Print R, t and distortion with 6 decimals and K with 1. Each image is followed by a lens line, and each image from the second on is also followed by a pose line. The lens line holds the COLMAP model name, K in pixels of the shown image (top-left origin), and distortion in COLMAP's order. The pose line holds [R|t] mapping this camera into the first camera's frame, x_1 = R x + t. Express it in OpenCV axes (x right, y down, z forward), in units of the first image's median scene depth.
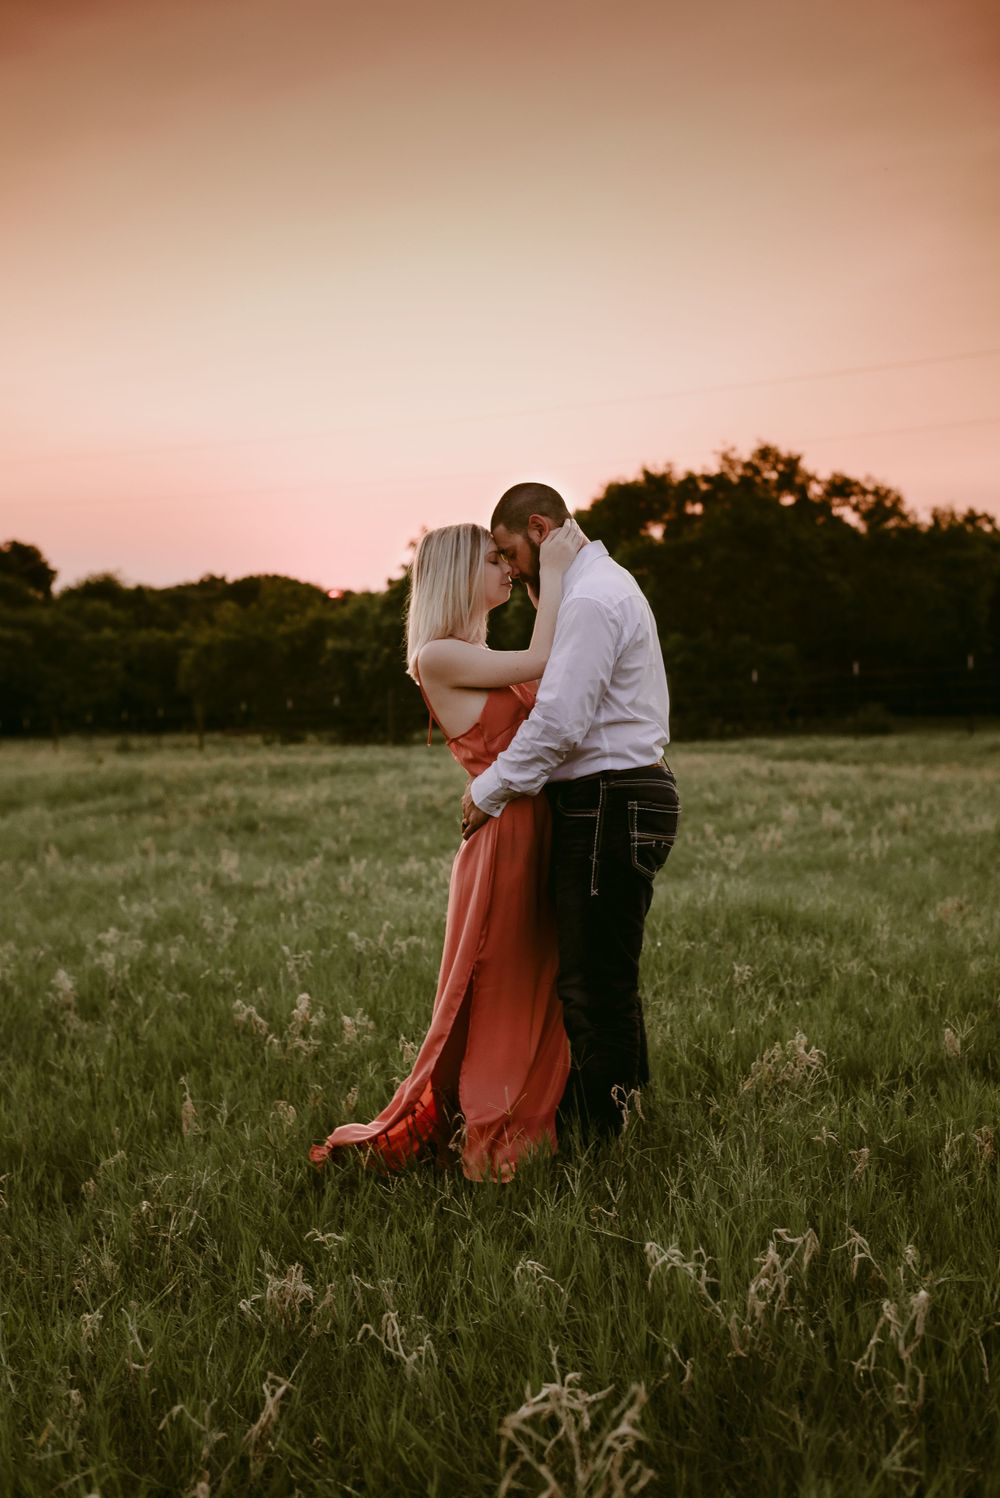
lens RADIAL K [[2199.8, 0, 504.0], [0, 2199.8, 748.8], [0, 0, 1]] dist [0.009895, 0.046981]
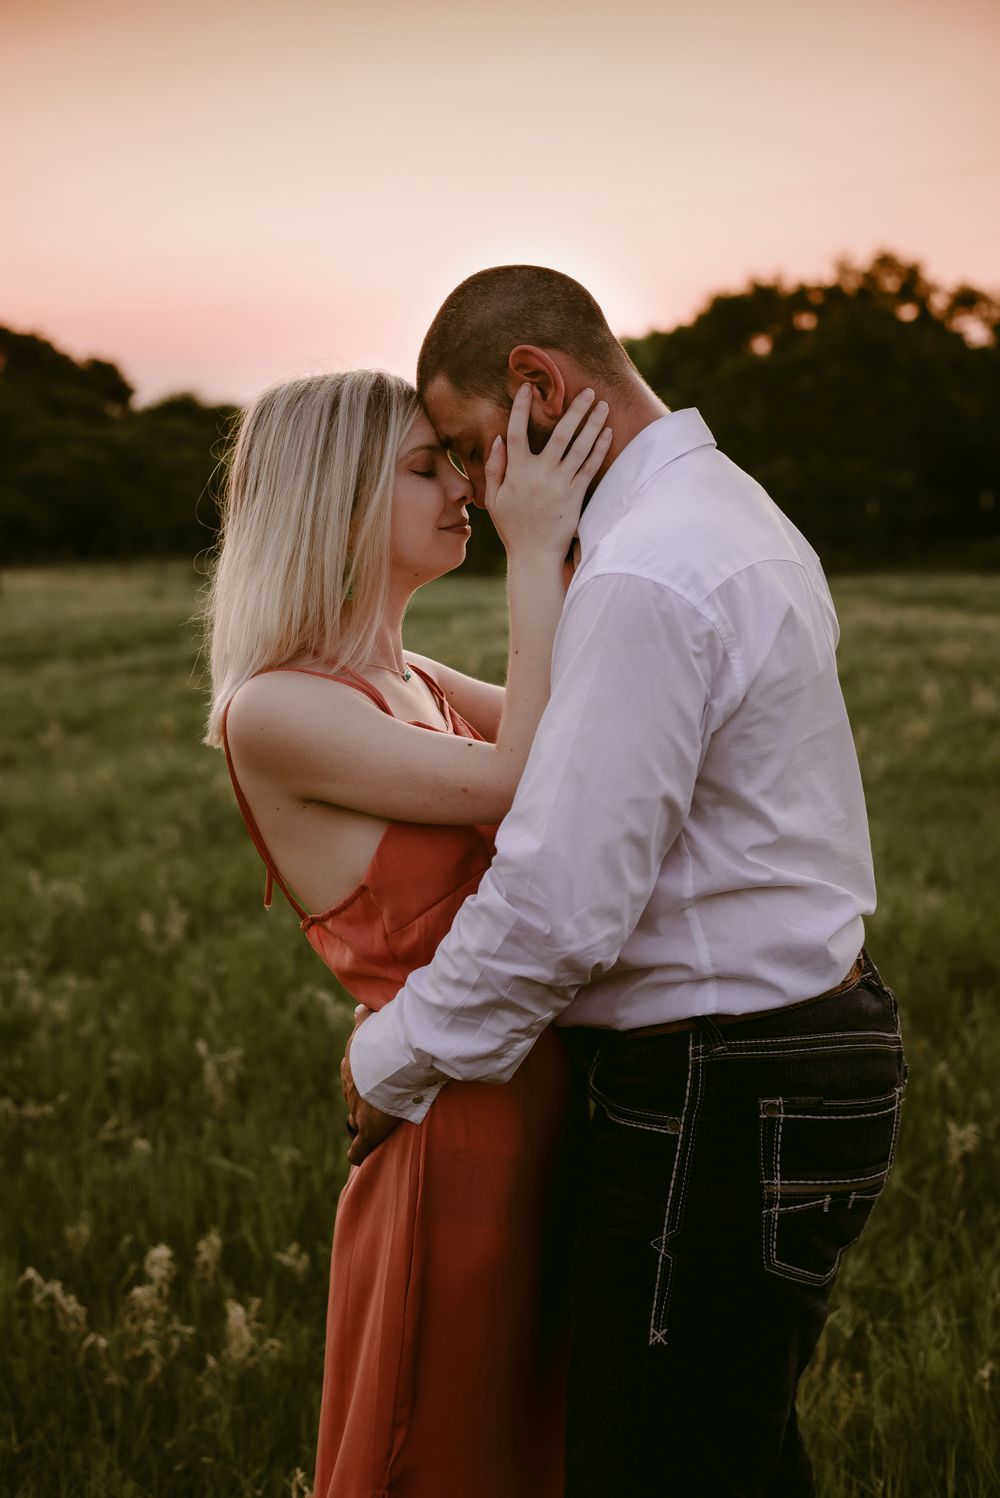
lens RADIAL K [[2207.5, 0, 497.0], [0, 2207.5, 725.9], [0, 0, 1]] dist [0.011492, -0.002688]
pose [[0.998888, 0.008771, -0.046318, 0.004805], [-0.005400, 0.997361, 0.072400, -0.018398], [0.046831, -0.072069, 0.996300, 0.167313]]
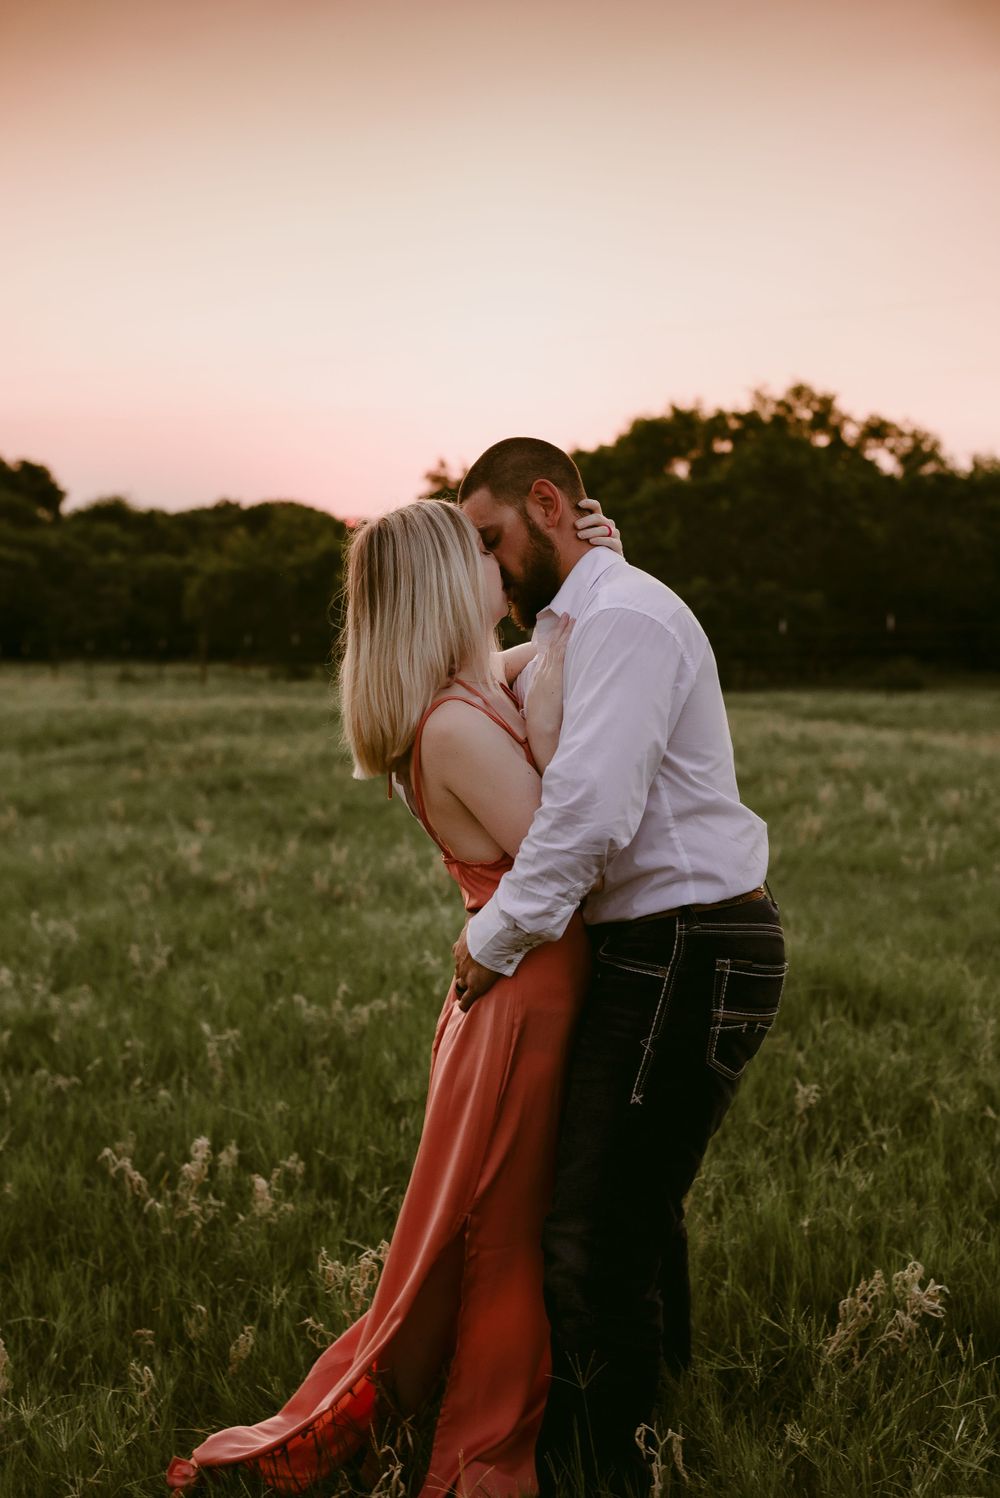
lens RADIAL K [[2207.5, 0, 497.0], [0, 2207.5, 725.9], [0, 0, 1]] dist [0.011492, -0.002688]
pose [[0.999521, 0.029406, -0.009600, 0.002655], [-0.029202, 0.999359, 0.020688, -0.013799], [0.010202, -0.020398, 0.999740, 0.099839]]
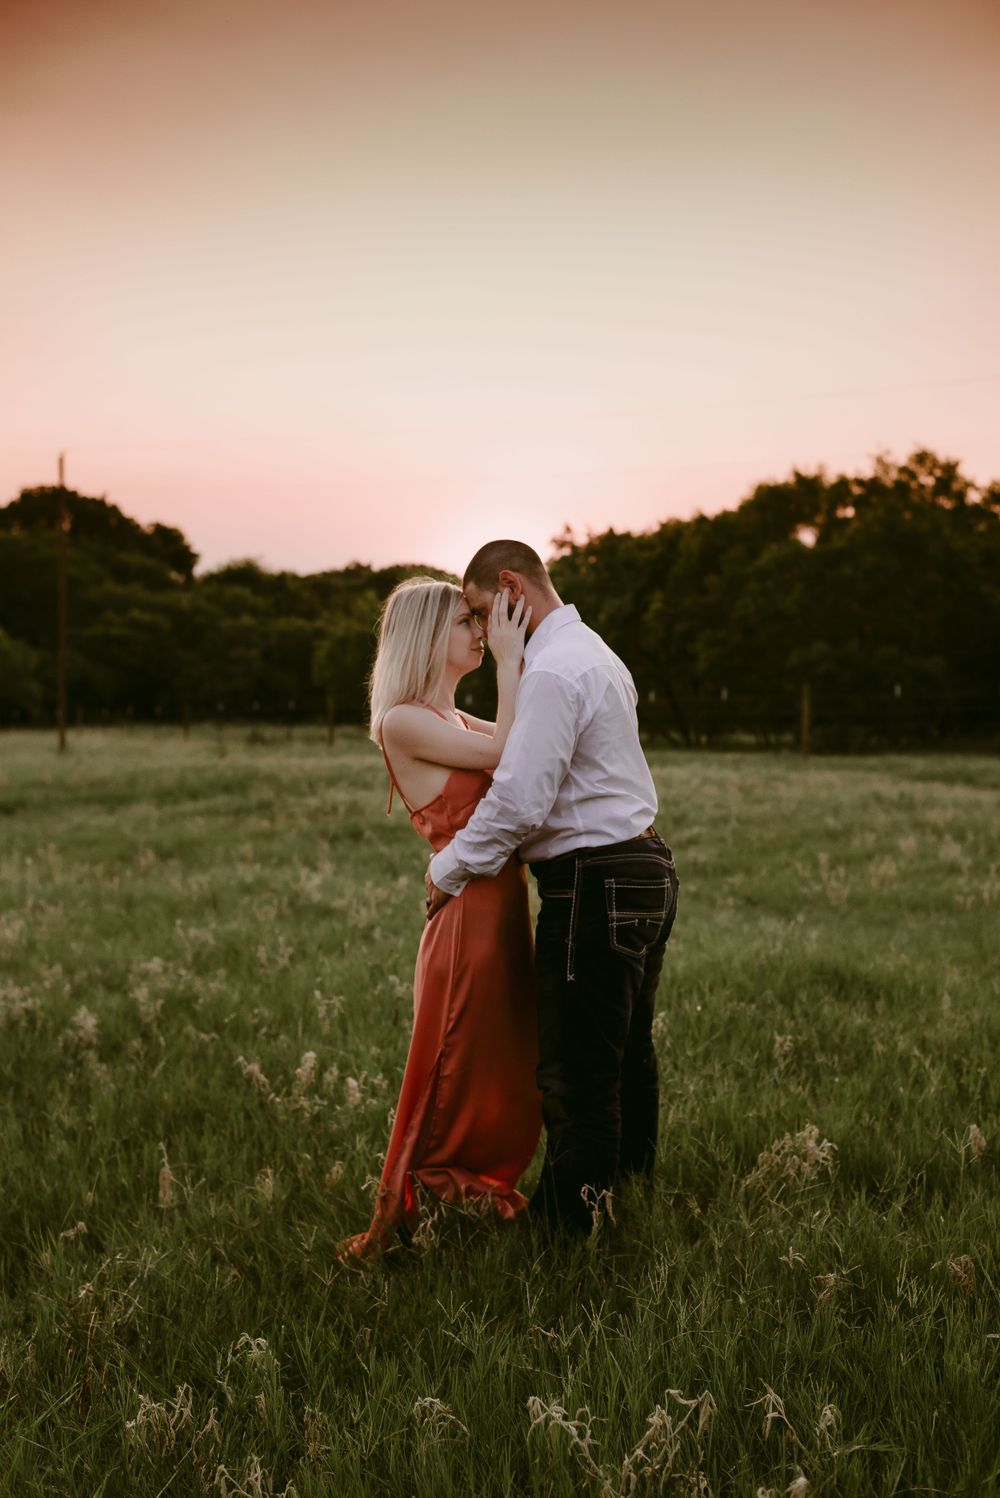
lens RADIAL K [[2254.0, 0, 503.8], [0, 2254.0, 767.8], [0, 0, 1]] dist [0.004838, -0.002964]
pose [[0.997128, 0.036230, -0.066514, 0.018970], [-0.035553, 0.999304, 0.011335, -0.009380], [0.066878, -0.008937, 0.997721, 0.007875]]
